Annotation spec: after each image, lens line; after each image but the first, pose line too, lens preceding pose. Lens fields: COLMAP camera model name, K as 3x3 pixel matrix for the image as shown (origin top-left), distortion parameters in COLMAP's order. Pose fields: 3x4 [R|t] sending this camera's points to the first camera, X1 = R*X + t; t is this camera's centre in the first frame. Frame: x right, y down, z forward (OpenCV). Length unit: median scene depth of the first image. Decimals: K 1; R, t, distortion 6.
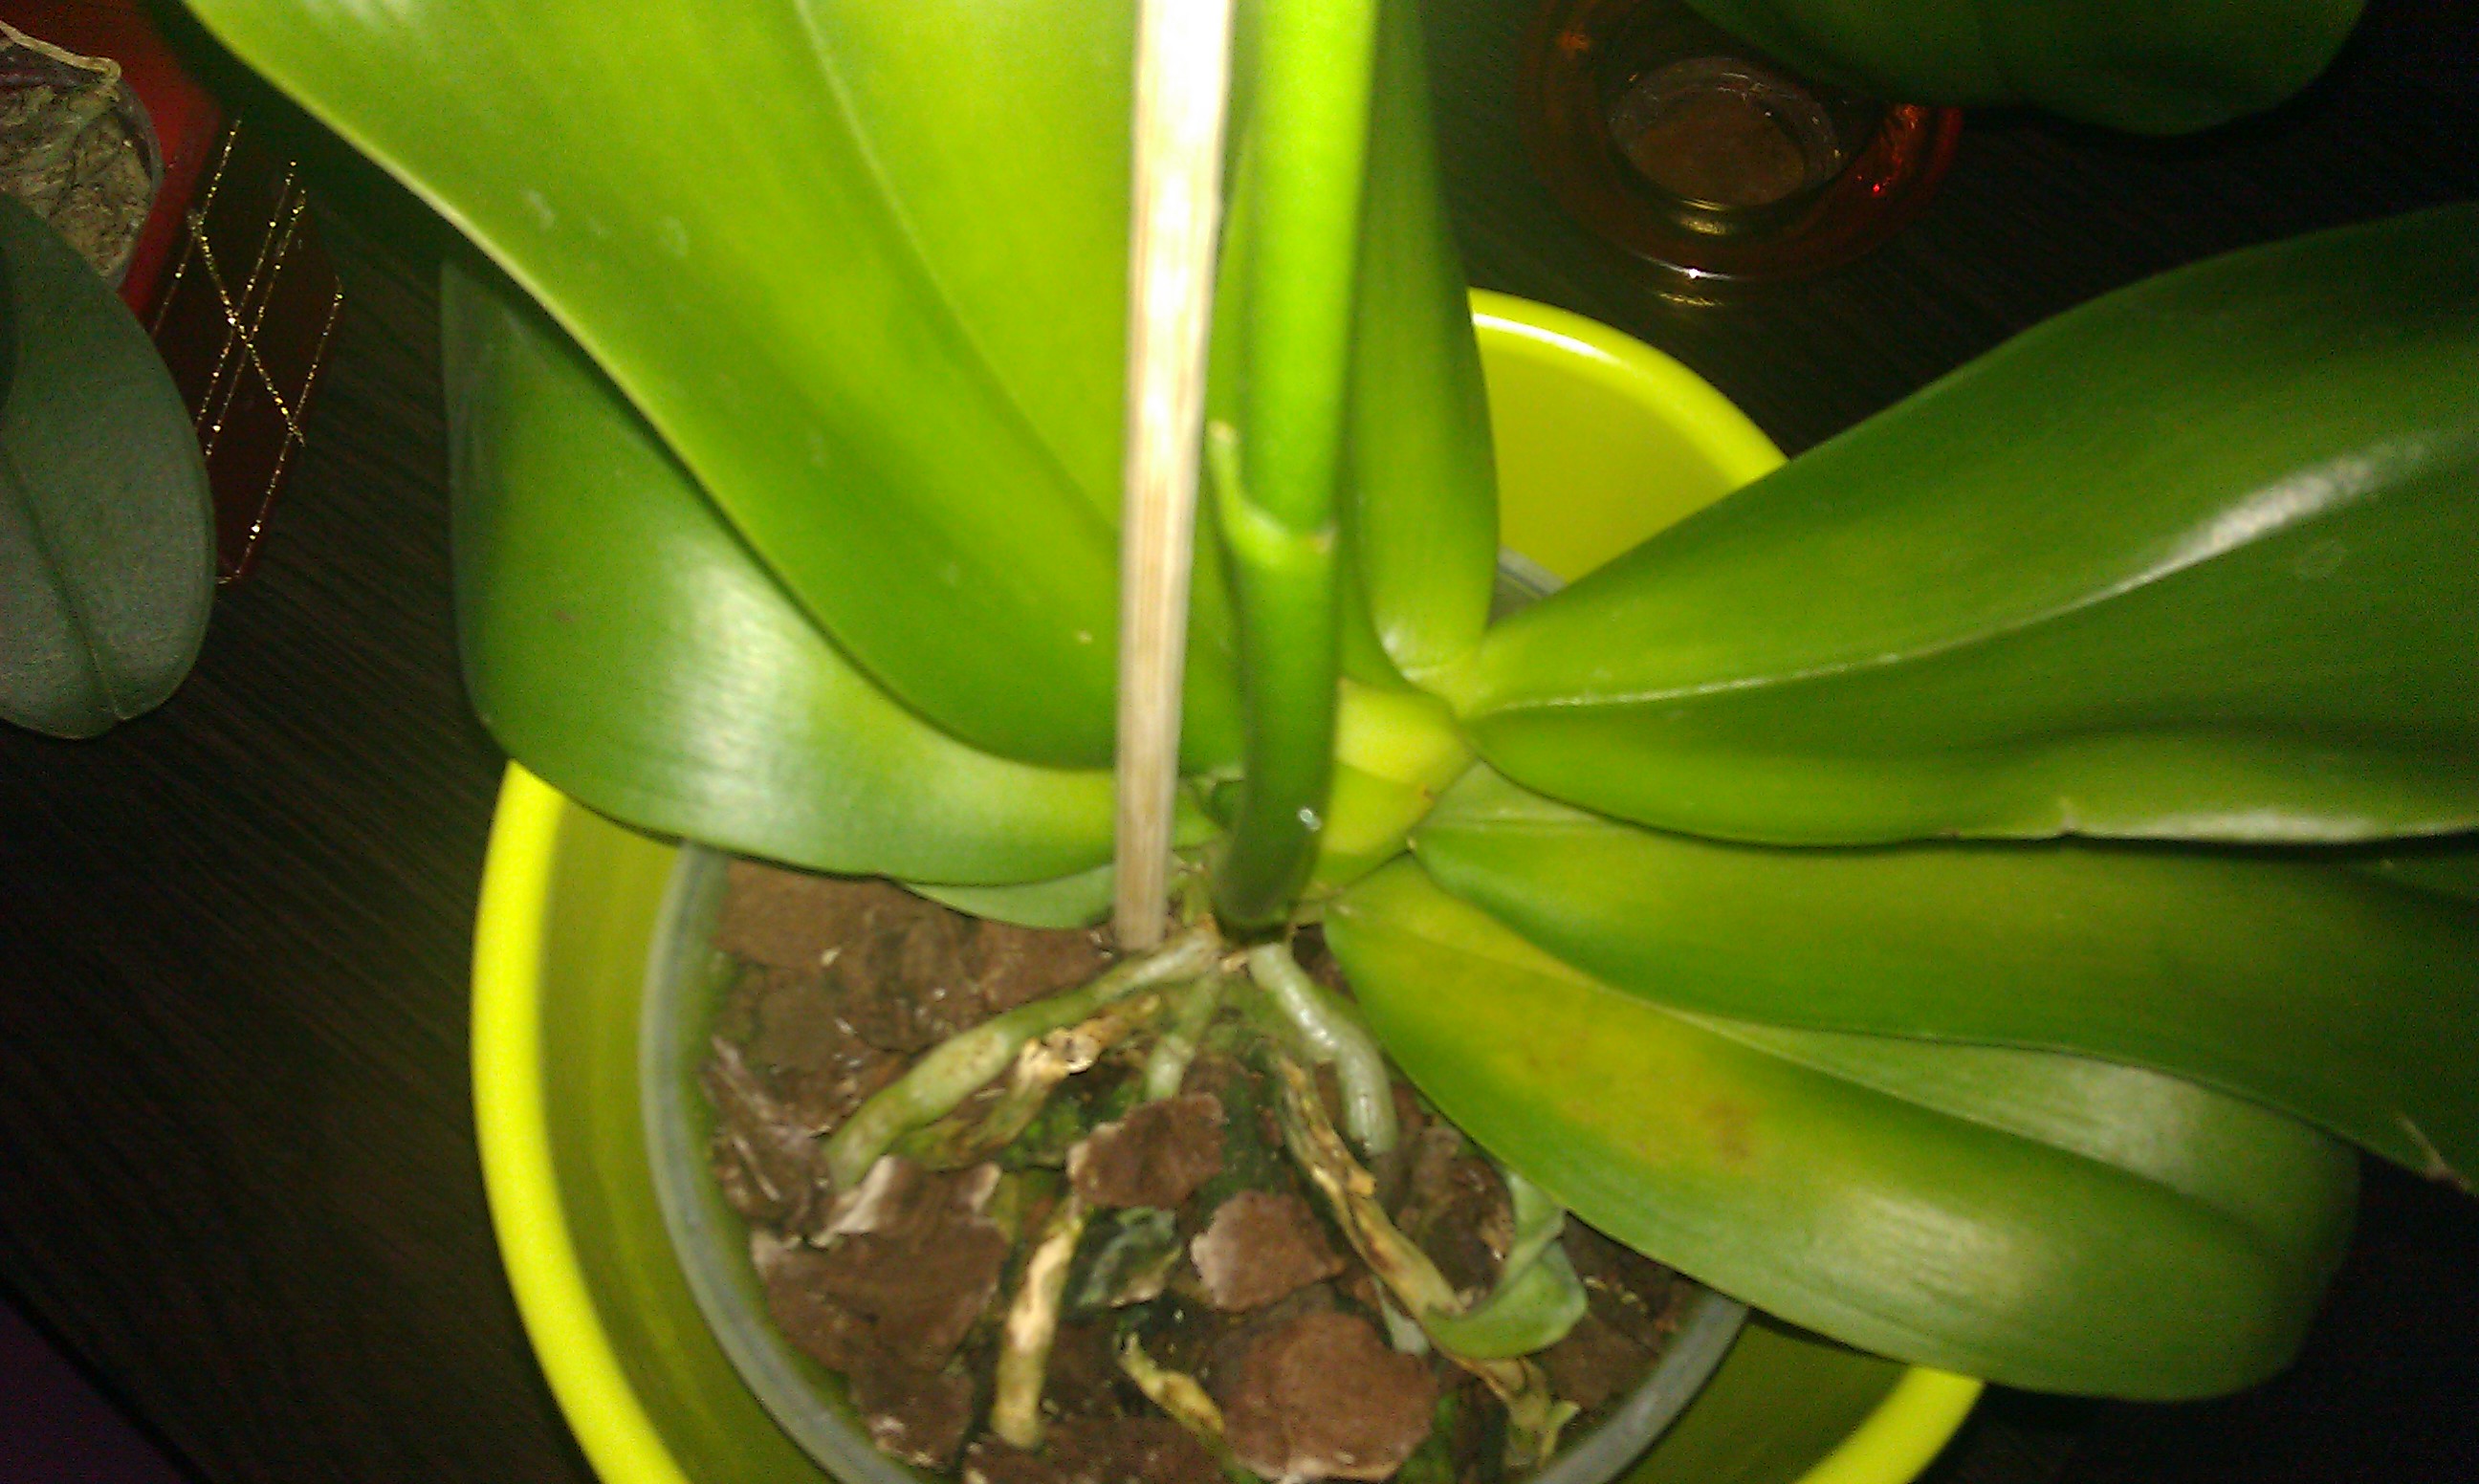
lens RADIAL K [[2333.2, 0, 1236.8], [0, 2333.2, 797.5], [0, 0, 1]] dist [0.015434, -0.014774]
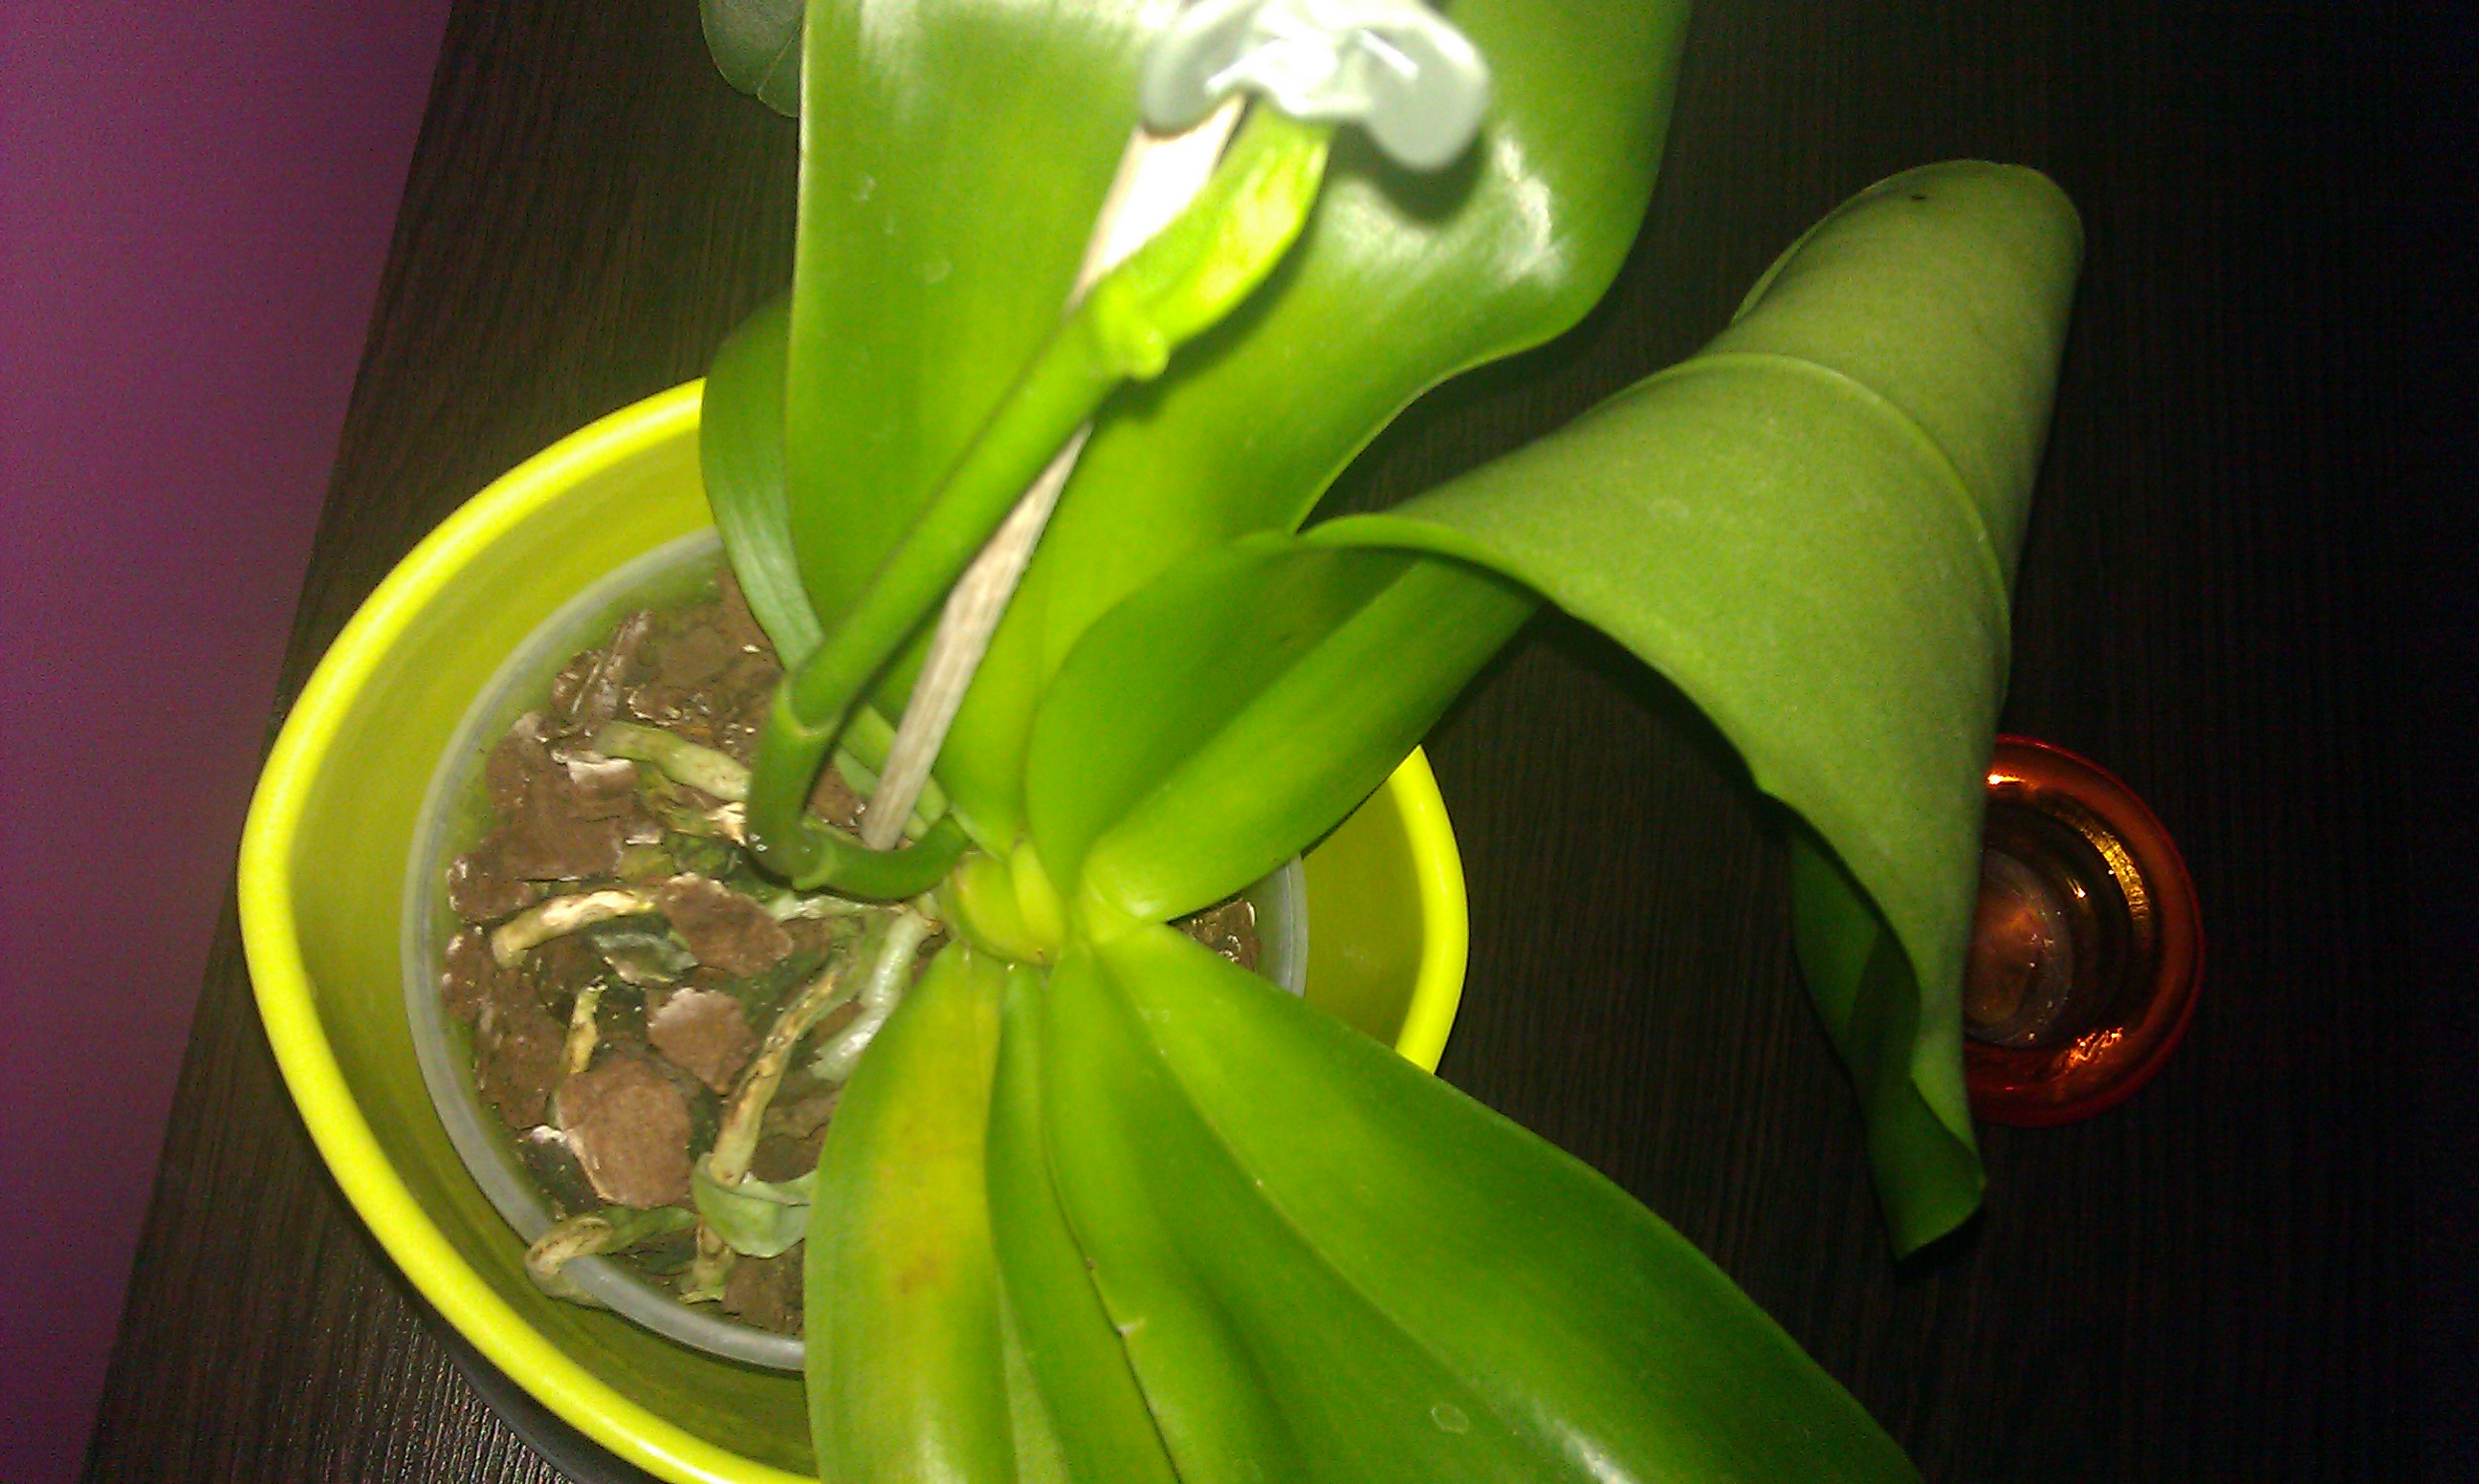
lens RADIAL K [[2333.2, 0, 1236.8], [0, 2333.2, 797.5], [0, 0, 1]] dist [0.015434, -0.014774]
pose [[0.527209, 0.837137, -0.145781, 0.254007], [-0.832977, 0.543053, 0.106030, -0.276413], [0.167928, 0.065532, 0.983619, -0.273107]]
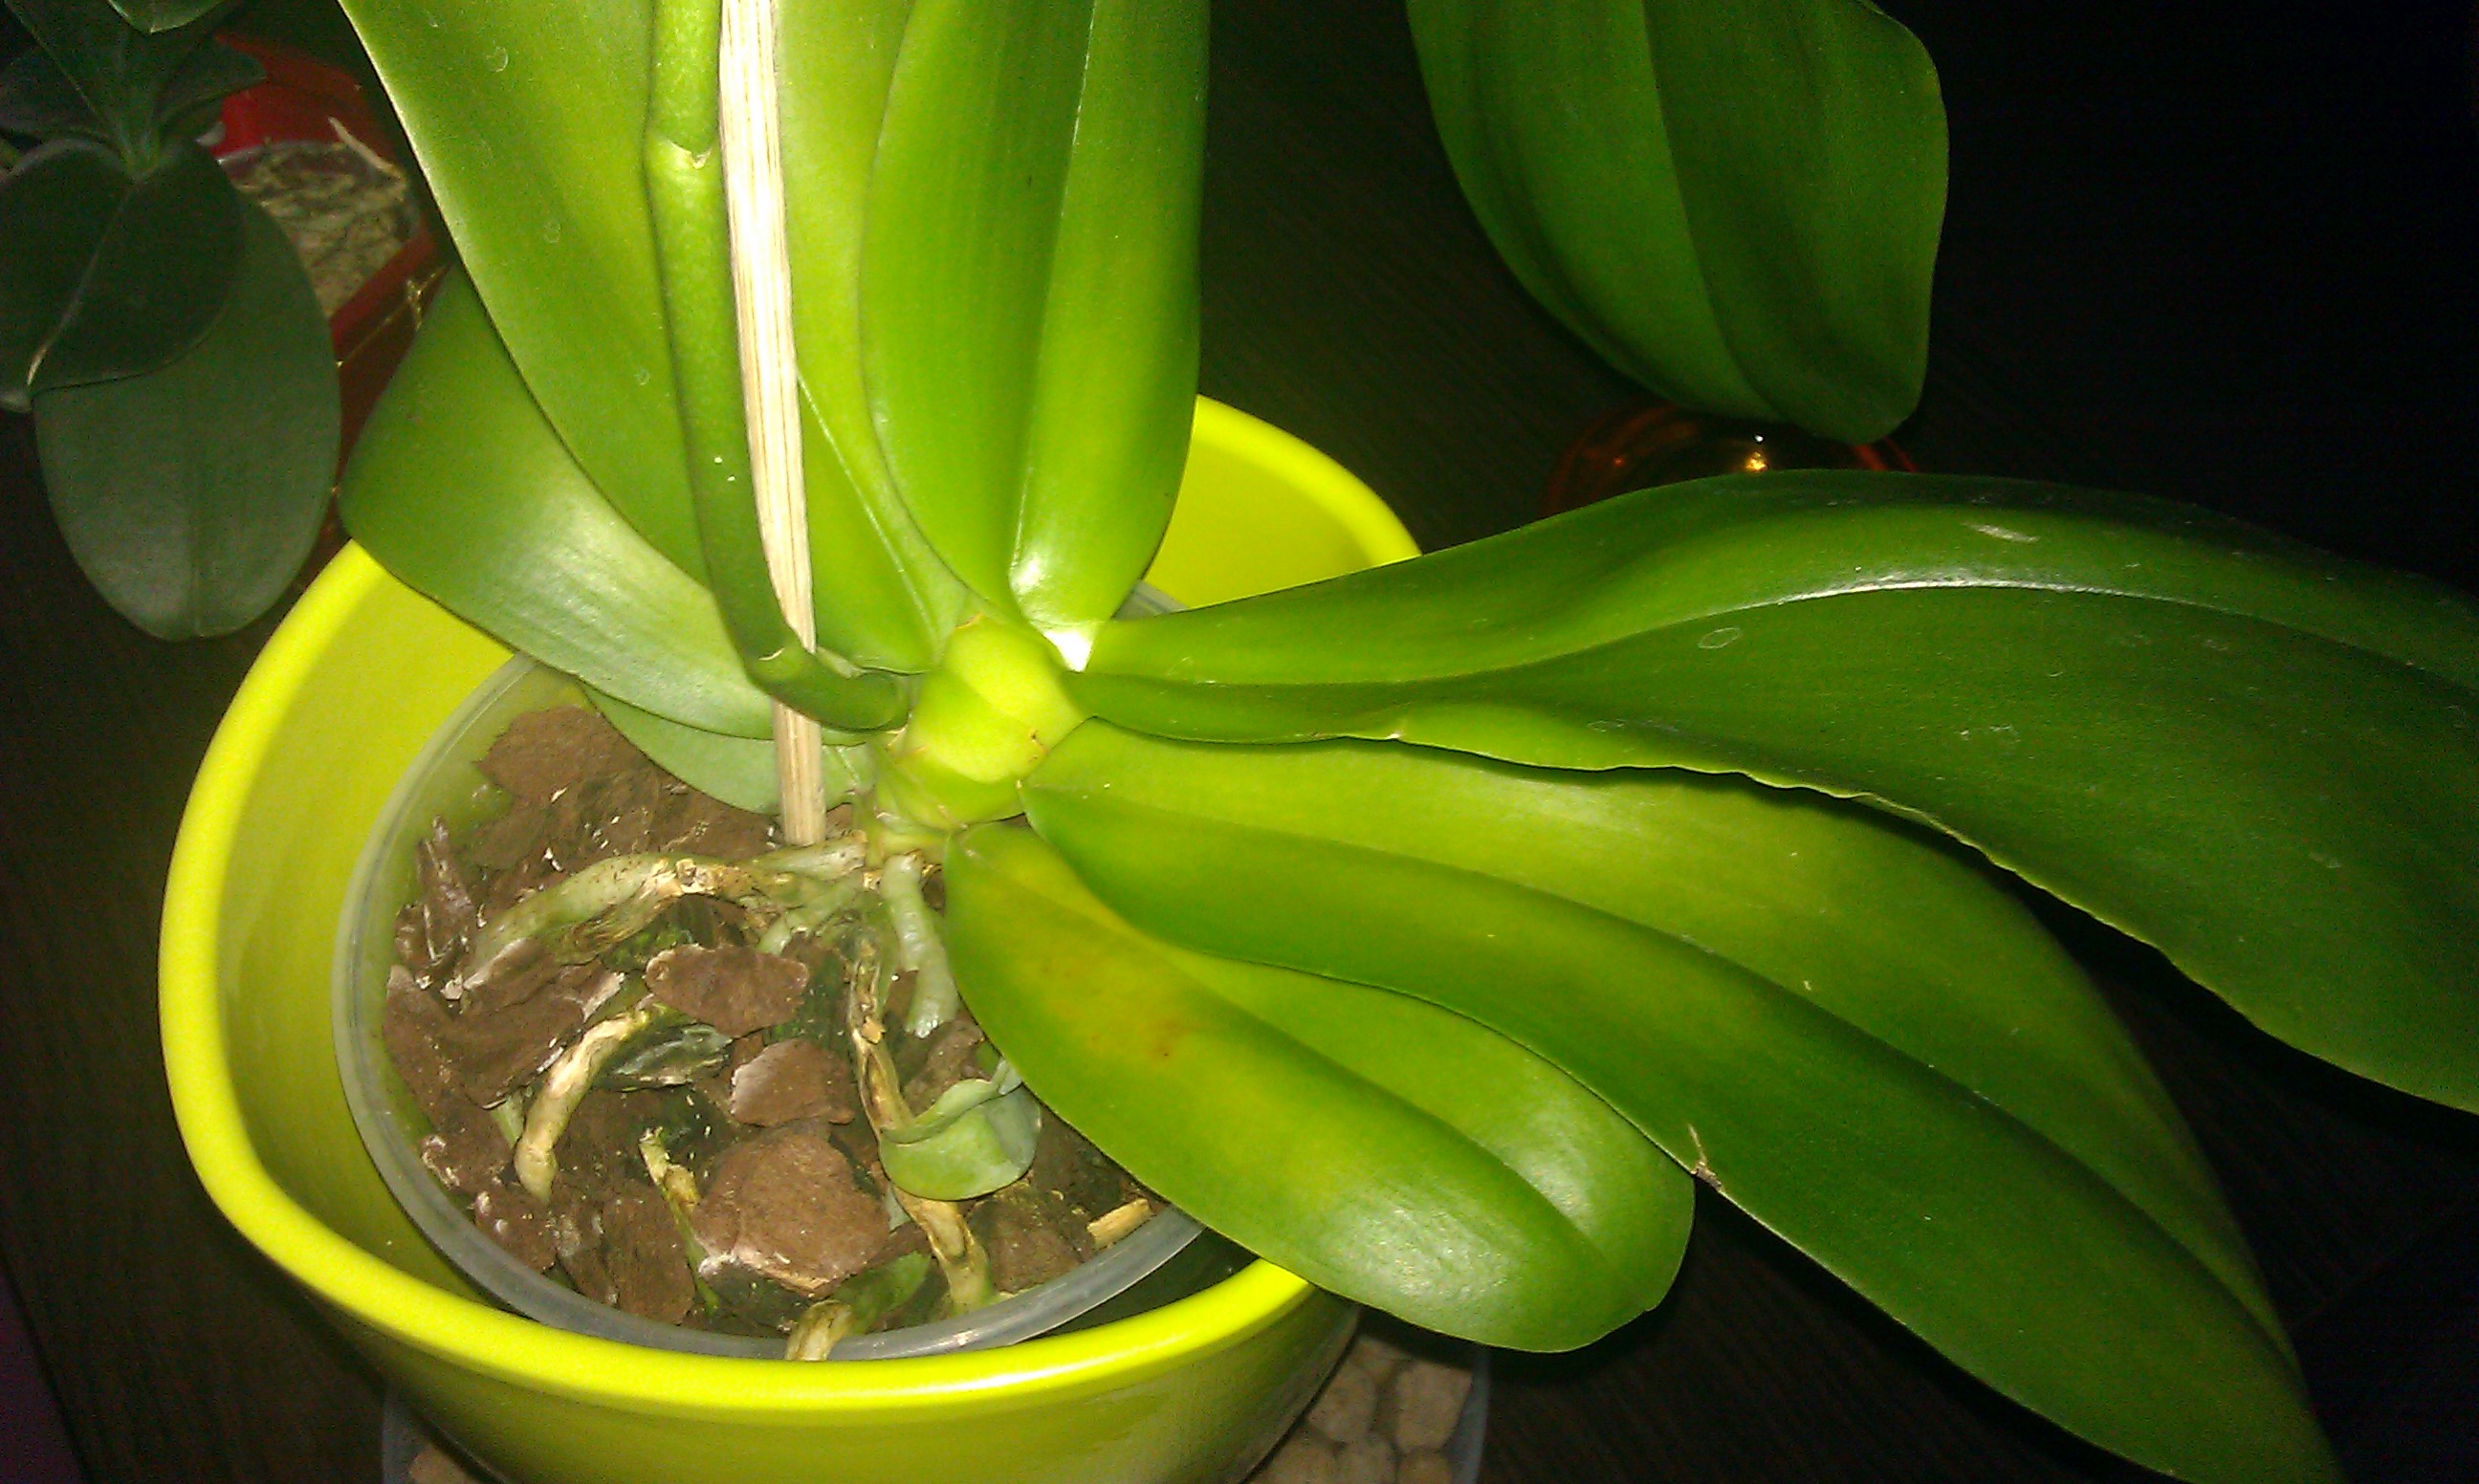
lens RADIAL K [[2333.2, 0, 1236.8], [0, 2333.2, 797.5], [0, 0, 1]] dist [0.015434, -0.014774]
pose [[0.957085, 0.243322, -0.157425, 0.366537], [-0.274583, 0.935098, -0.224044, 0.258341], [0.092694, 0.257655, 0.961780, -0.113366]]
